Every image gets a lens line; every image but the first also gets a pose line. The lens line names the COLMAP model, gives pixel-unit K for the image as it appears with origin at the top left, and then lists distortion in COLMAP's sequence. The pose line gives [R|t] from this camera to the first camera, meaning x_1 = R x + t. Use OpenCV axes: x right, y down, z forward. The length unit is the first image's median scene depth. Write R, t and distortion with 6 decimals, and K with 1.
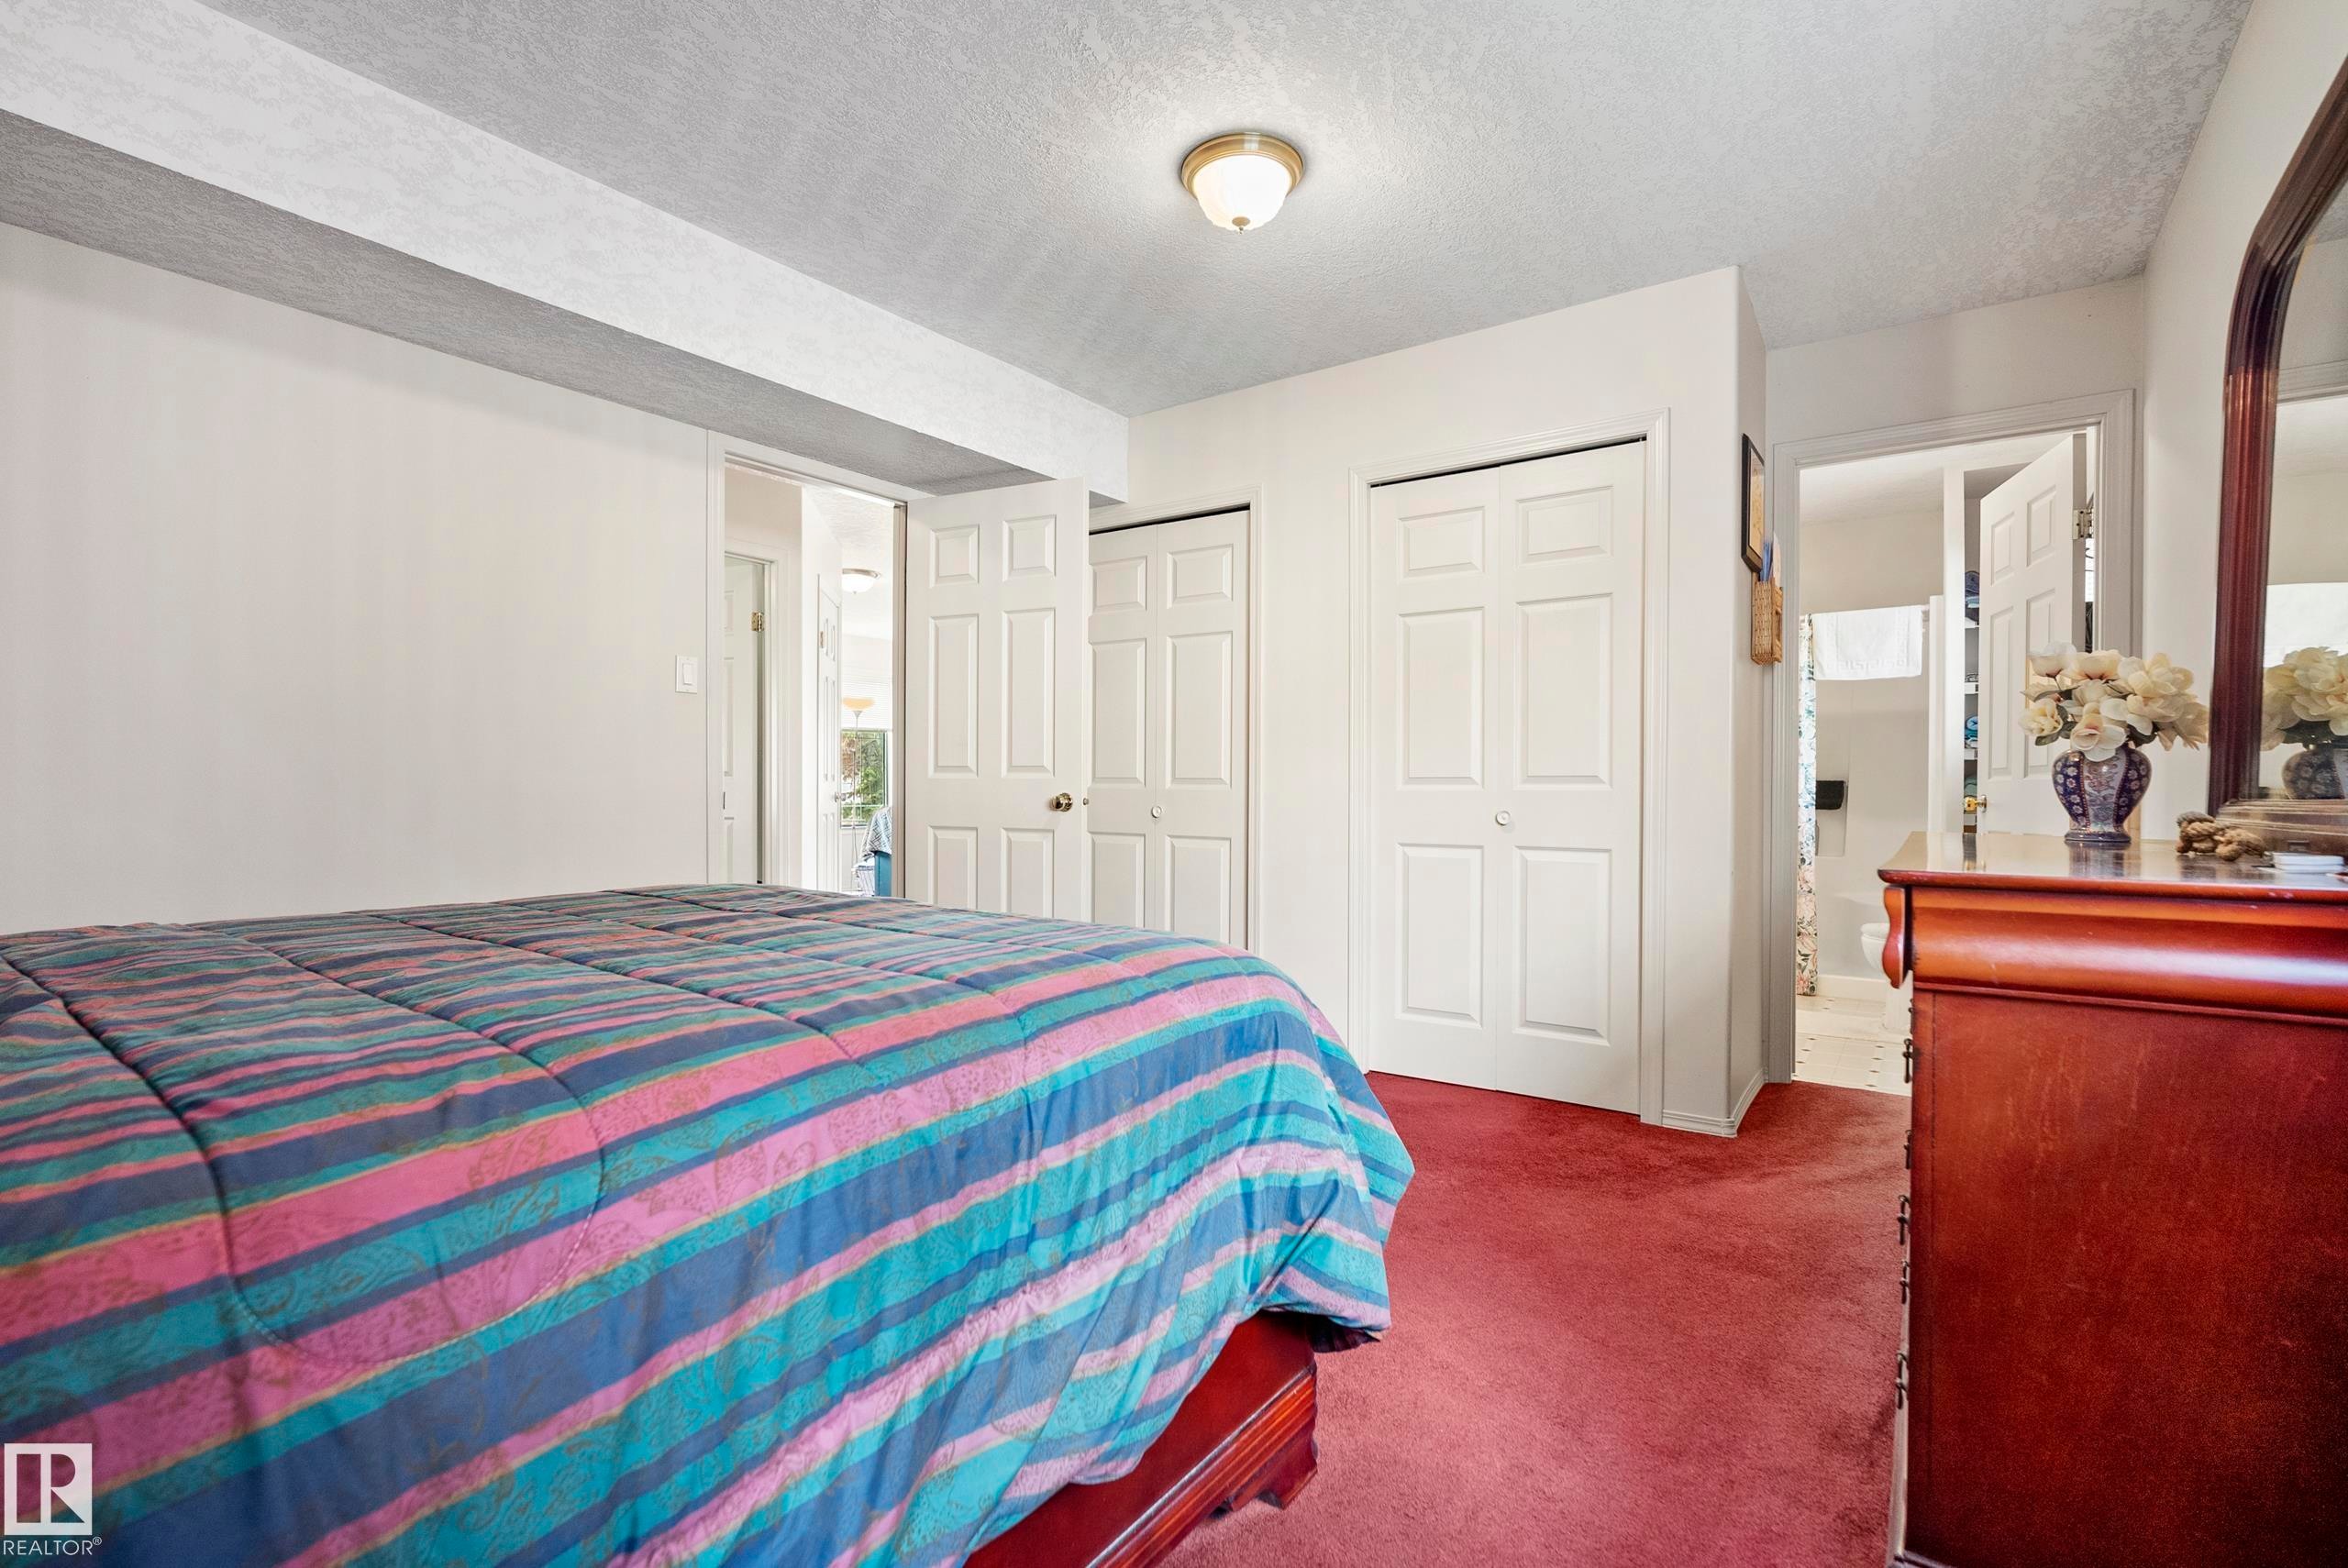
lens RADIAL K [[1035.4, 0, 1172.0], [0, 1035.4, 793.8], [0, 0, 1]] dist [-0.010060, 0.001399]
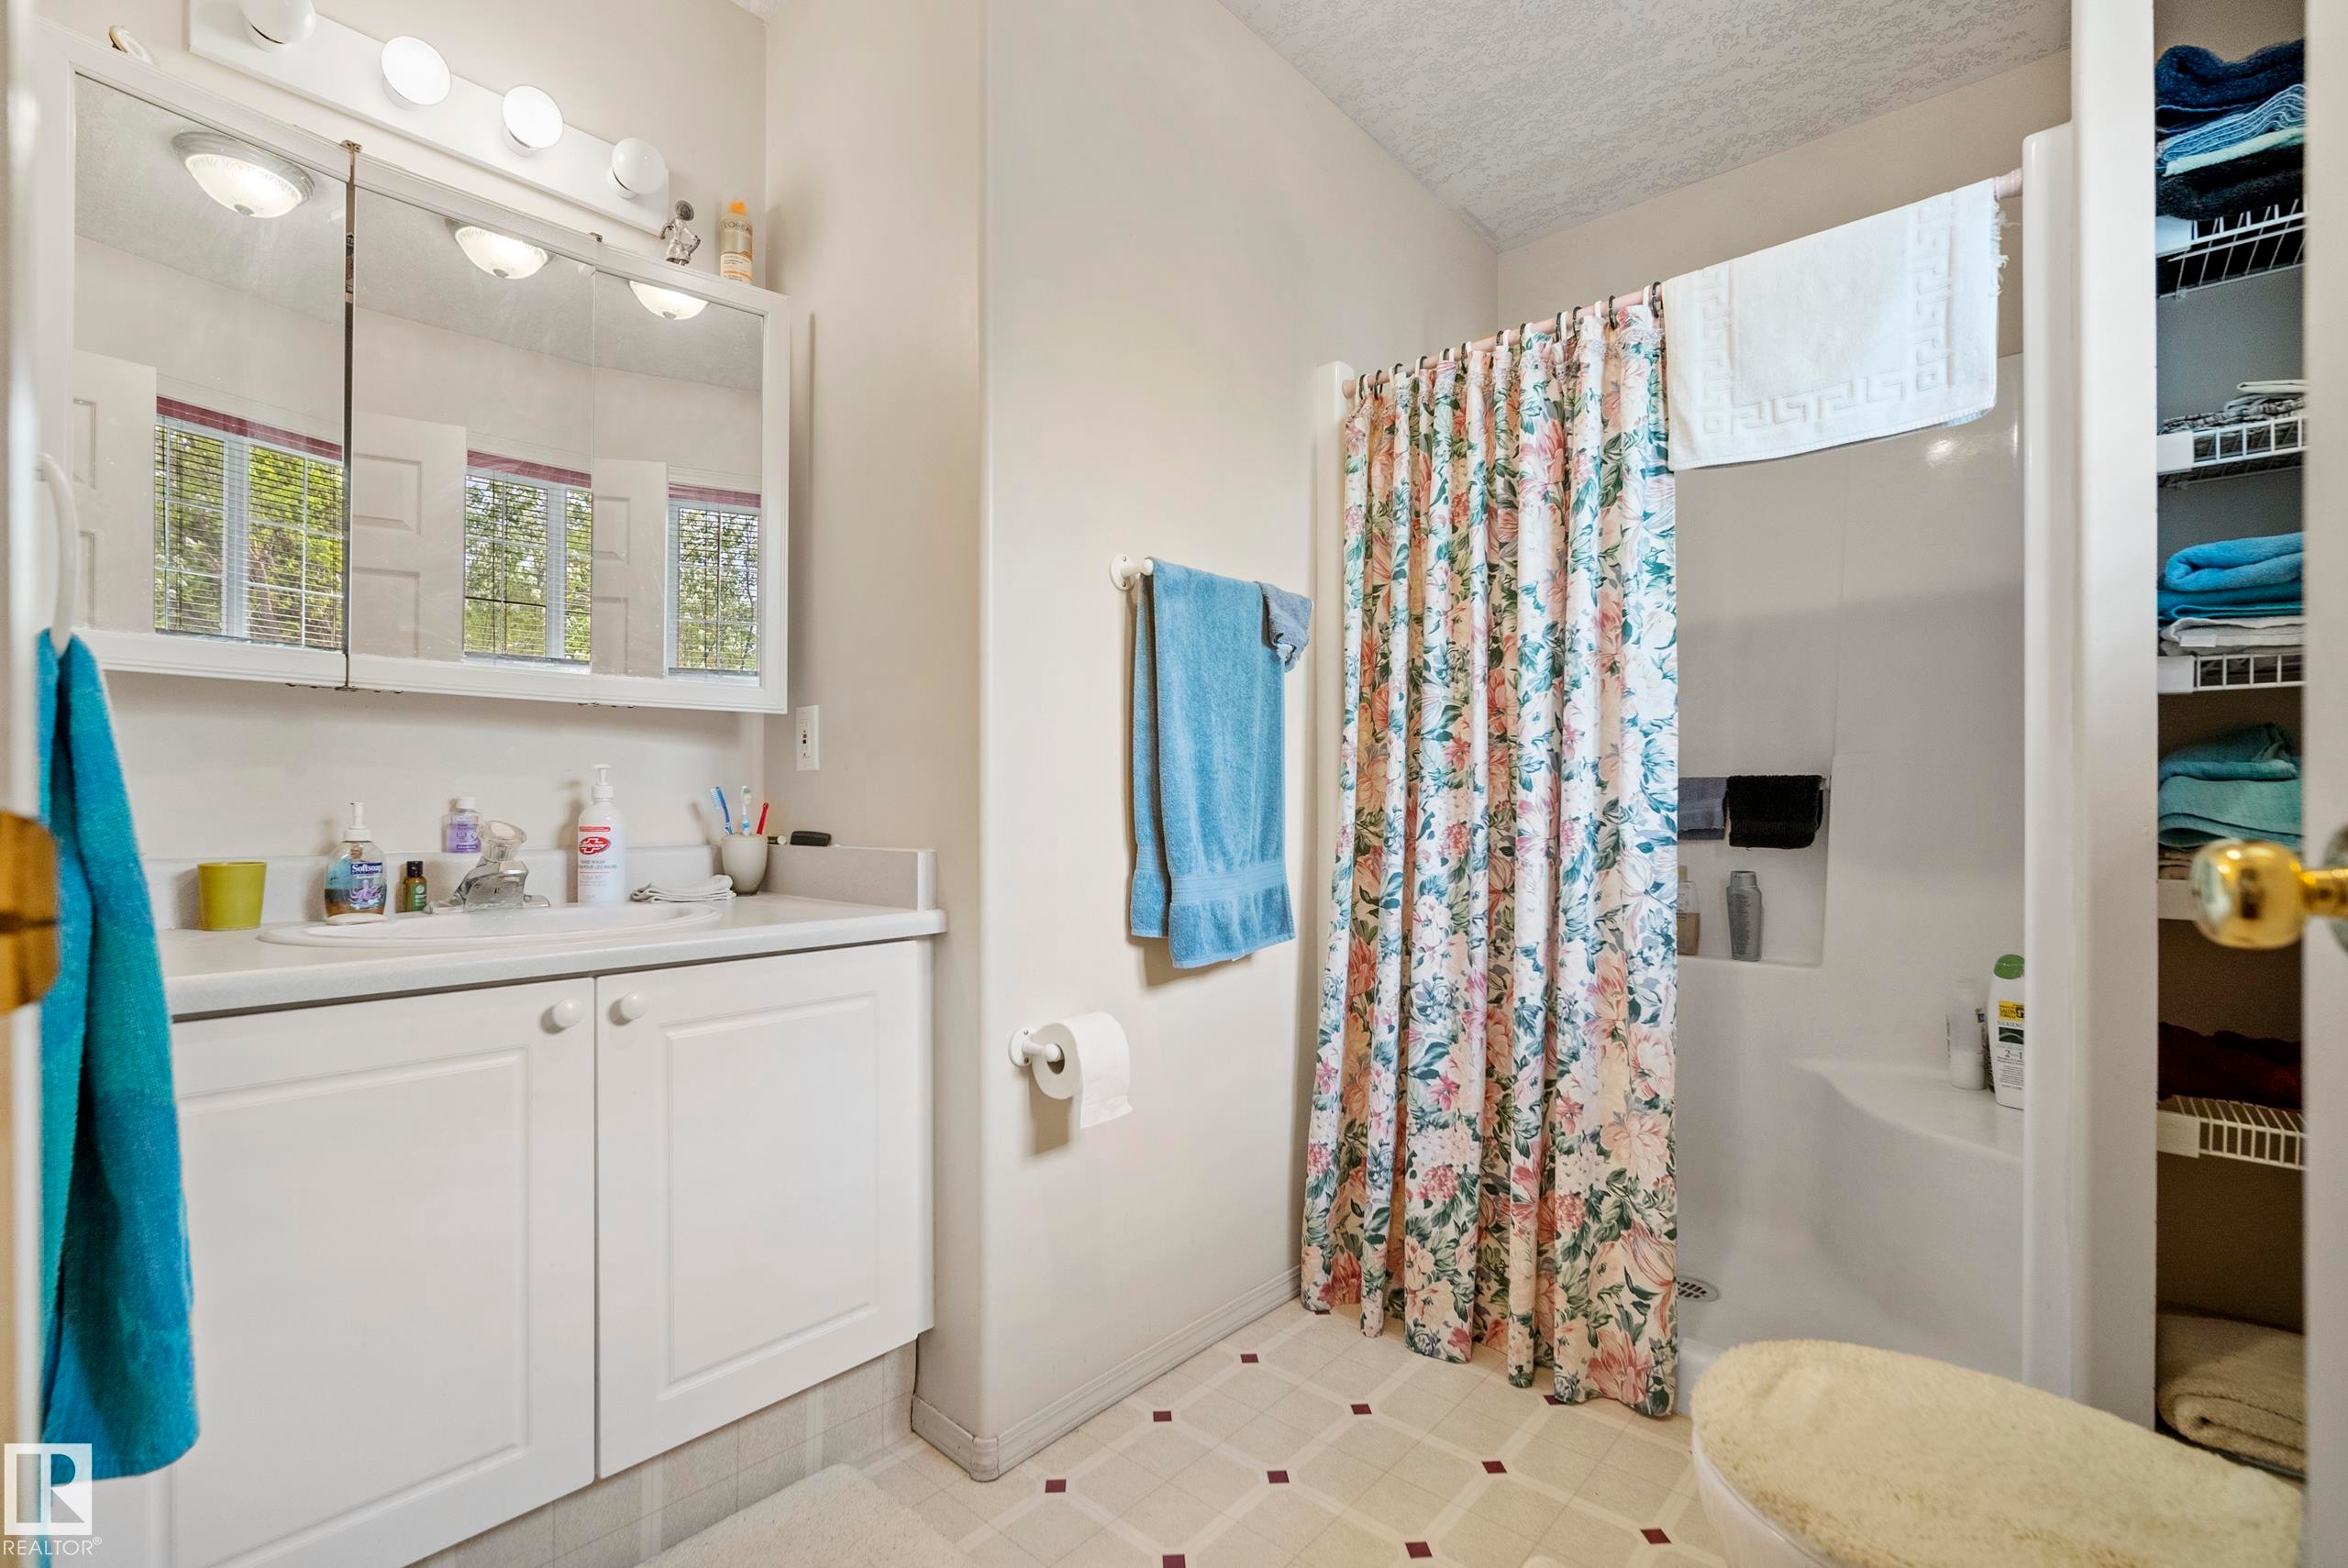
lens RADIAL K [[1035.4, 0, 1172.0], [0, 1035.4, 793.8], [0, 0, 1]] dist [-0.010060, 0.001399]
pose [[0.997792, 0.002075, -0.066388, 0.485291], [-0.002875, 0.999924, -0.011955, -0.000269], [0.066358, 0.012119, 0.997722, 0.656327]]
